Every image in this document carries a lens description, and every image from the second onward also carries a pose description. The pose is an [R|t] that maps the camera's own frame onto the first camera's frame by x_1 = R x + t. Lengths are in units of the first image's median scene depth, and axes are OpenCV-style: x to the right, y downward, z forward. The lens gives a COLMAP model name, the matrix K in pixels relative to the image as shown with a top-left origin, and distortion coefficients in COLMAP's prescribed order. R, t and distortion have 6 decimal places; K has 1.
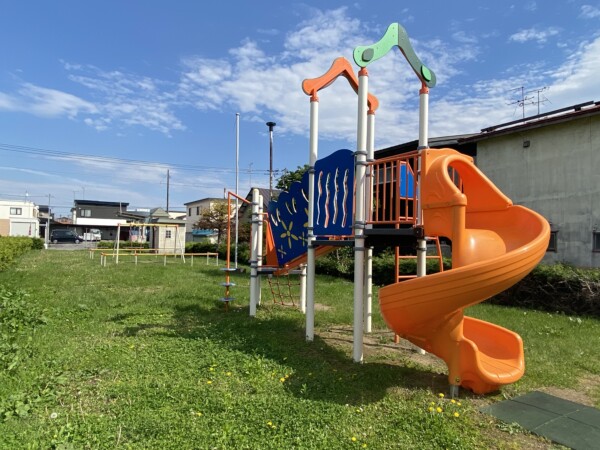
lens RADIAL K [[413.2, 0, 298.1], [0, 413.2, 228.1], [0, 0, 1]] dist [0.028092, -0.001484]
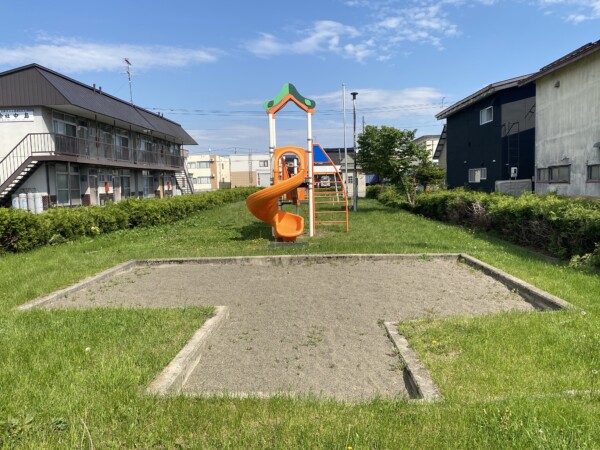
lens RADIAL K [[523.6, 0, 299.5], [0, 523.6, 223.5], [0, 0, 1]] dist [0.014638, -0.012429]
pose [[0.837298, -0.006787, -0.546705, 0.649690], [0.066230, 0.993819, 0.089096, -0.007805], [0.542721, -0.110808, 0.832572, -0.468057]]
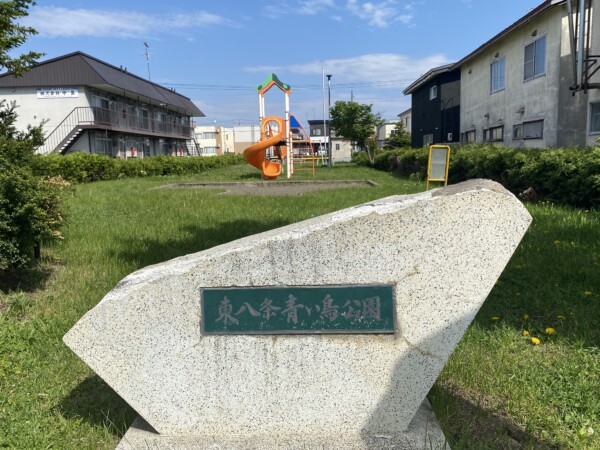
lens RADIAL K [[523.6, 0, 299.6], [0, 523.6, 226.4], [0, 0, 1]] dist [0.014638, -0.012429]
pose [[0.832285, 0.025259, -0.553773, 0.969225], [0.066466, 0.987208, 0.144924, 0.029245], [0.550349, -0.157425, 0.819959, -0.839400]]
